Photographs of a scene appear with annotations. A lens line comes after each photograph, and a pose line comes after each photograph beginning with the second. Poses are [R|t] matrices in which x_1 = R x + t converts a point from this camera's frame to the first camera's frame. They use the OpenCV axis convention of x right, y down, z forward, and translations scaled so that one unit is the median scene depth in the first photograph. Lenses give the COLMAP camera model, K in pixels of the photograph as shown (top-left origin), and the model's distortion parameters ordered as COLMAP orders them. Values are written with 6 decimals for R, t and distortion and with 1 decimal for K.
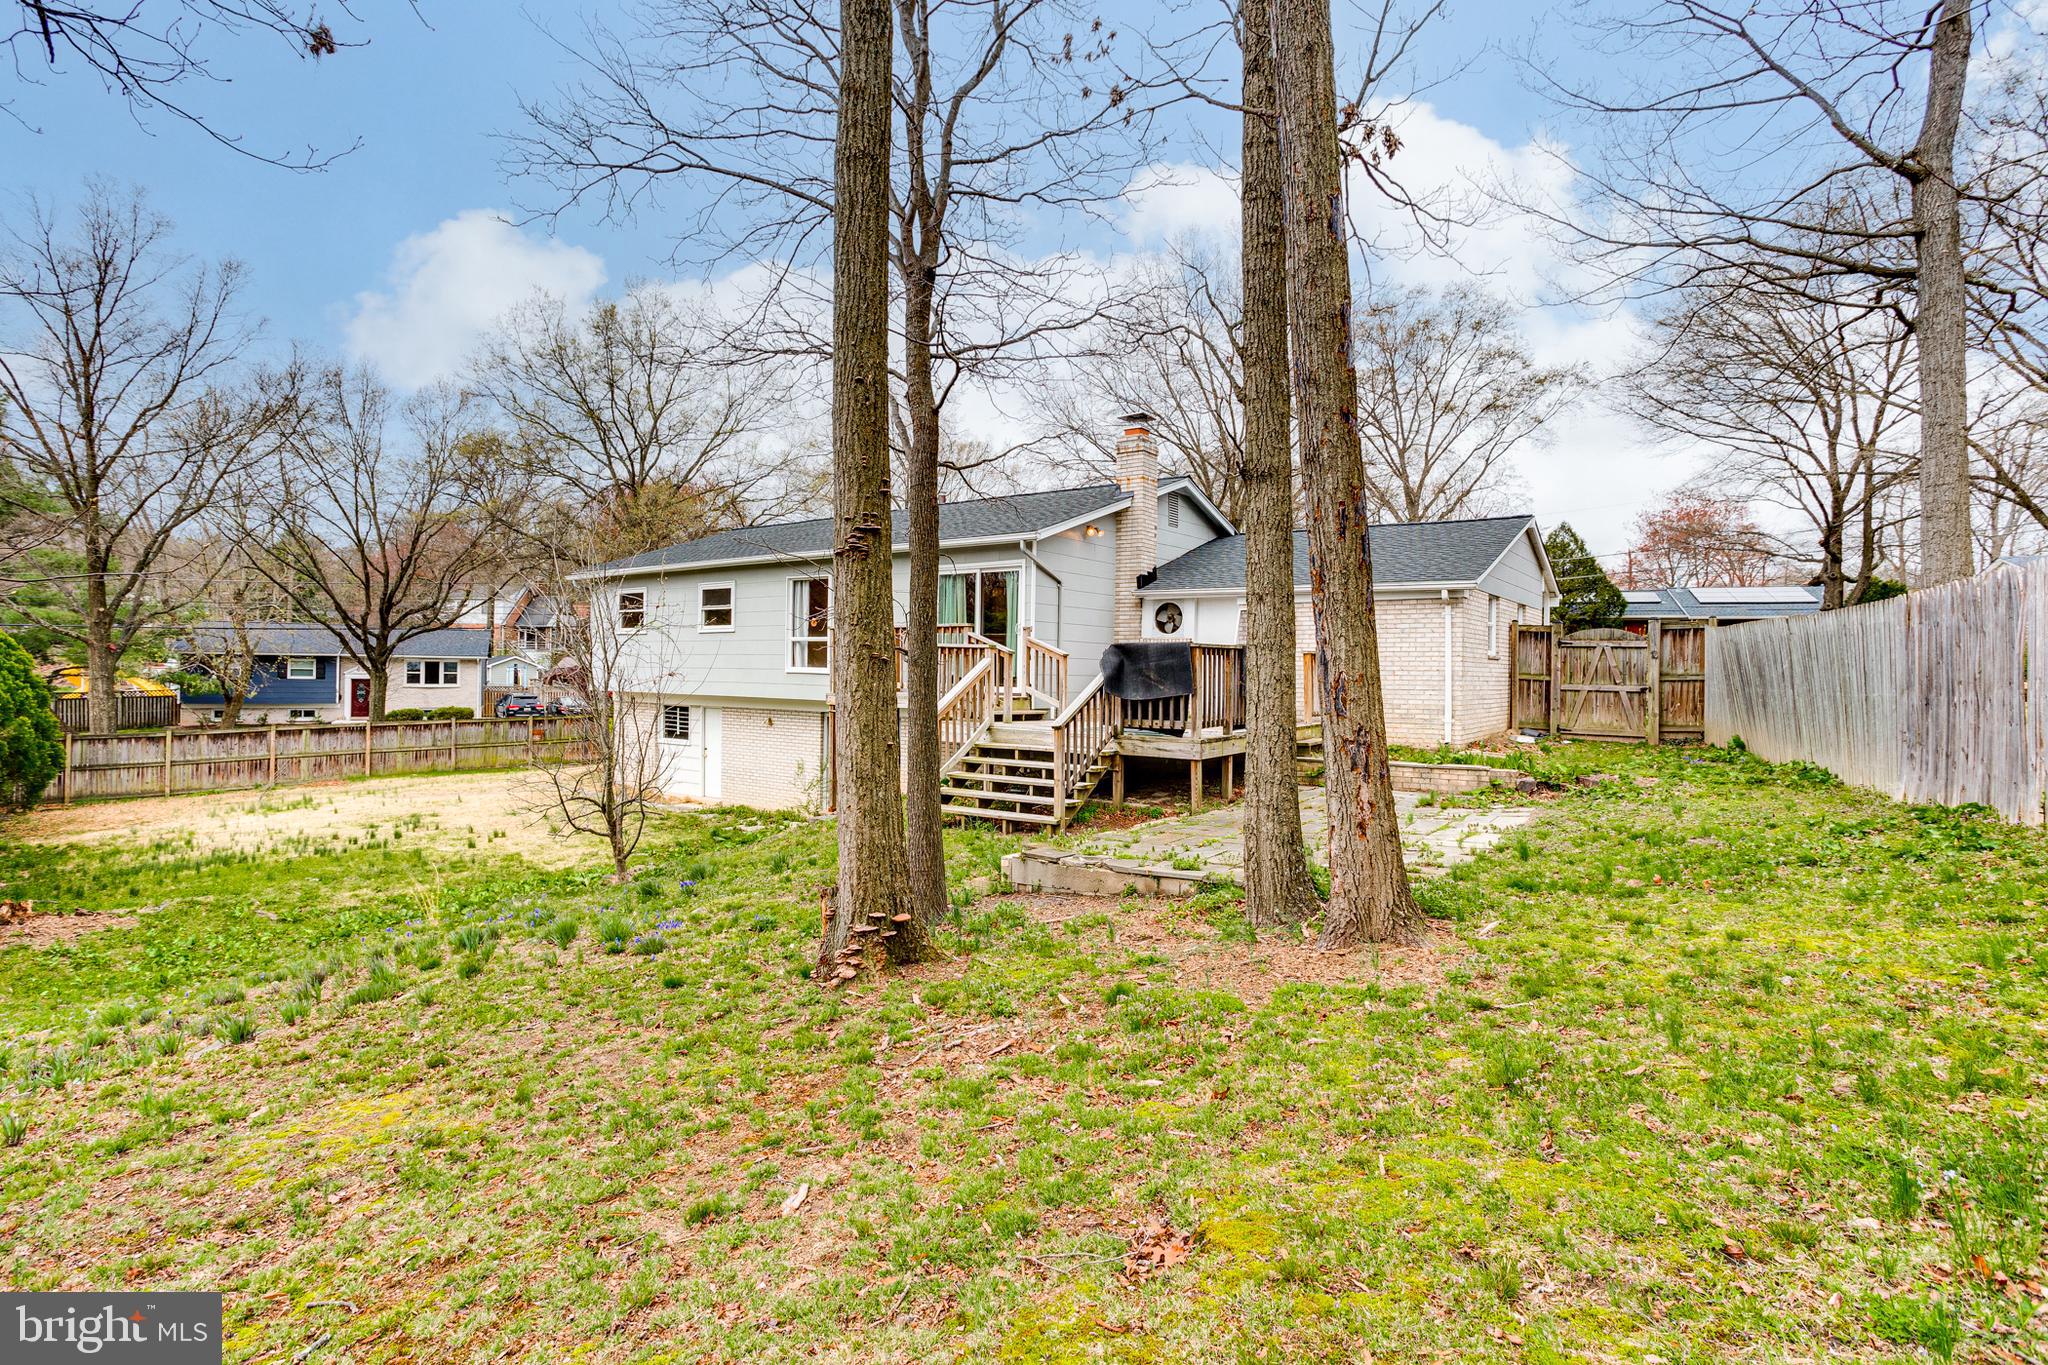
lens RADIAL K [[989.3, 0, 1012.7], [0, 989.3, 675.9], [0, 0, 1]] dist [-0.015503, 0.005776]
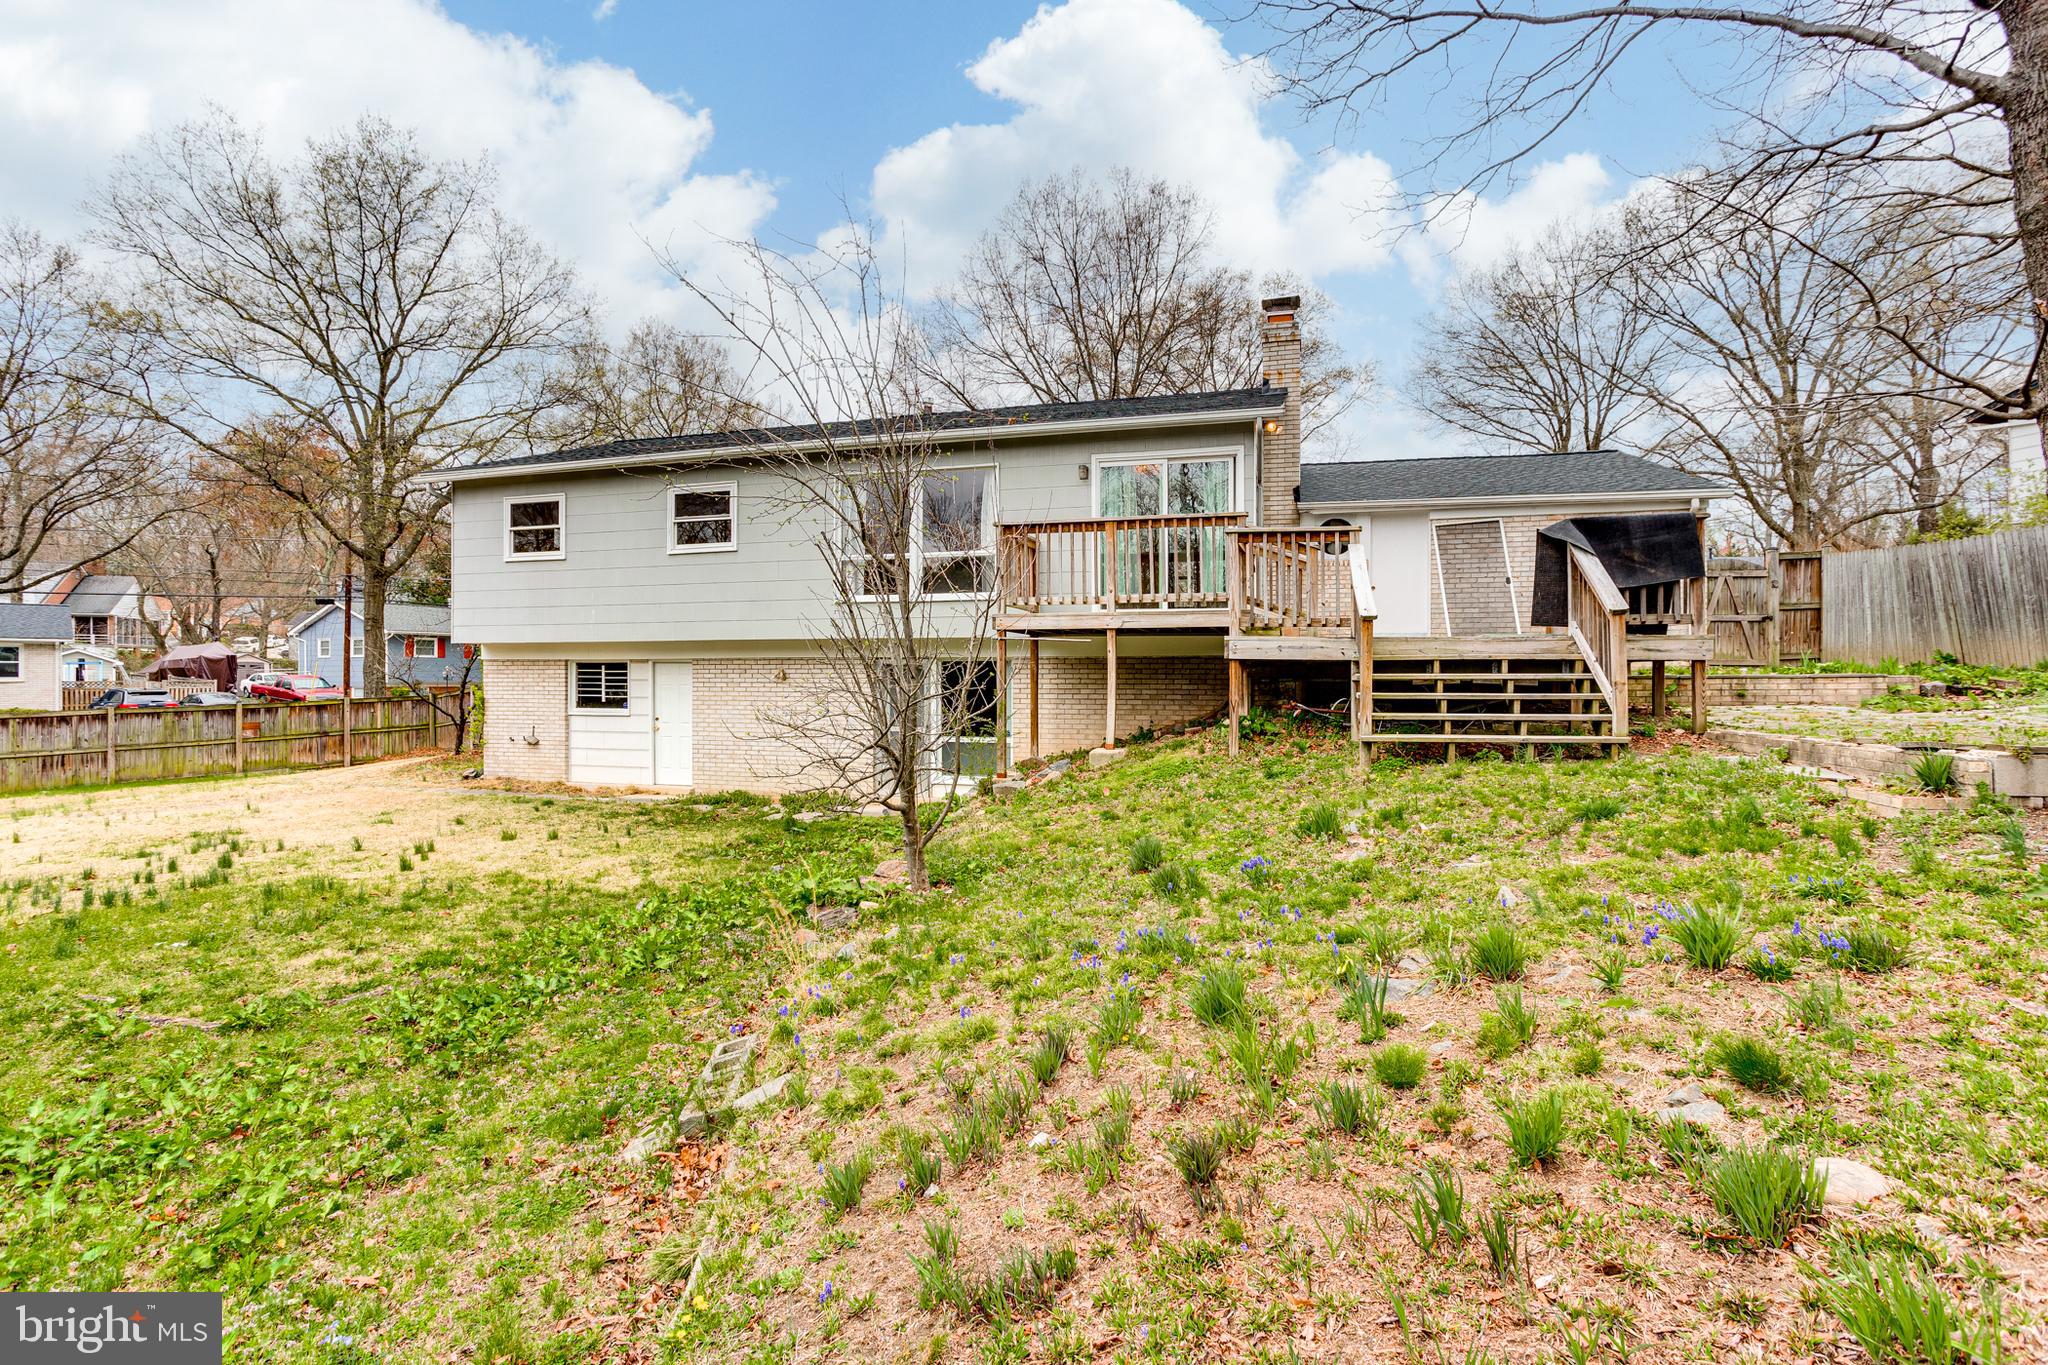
lens RADIAL K [[989.3, 0, 1027.7], [0, 989.3, 673.3], [0, 0, 1]] dist [-0.015503, 0.005776]
pose [[0.941587, -0.011331, 0.336578, -0.292836], [0.013298, 0.999905, -0.003537, 0.045324], [-0.336506, 0.007806, 0.941649, 0.220309]]
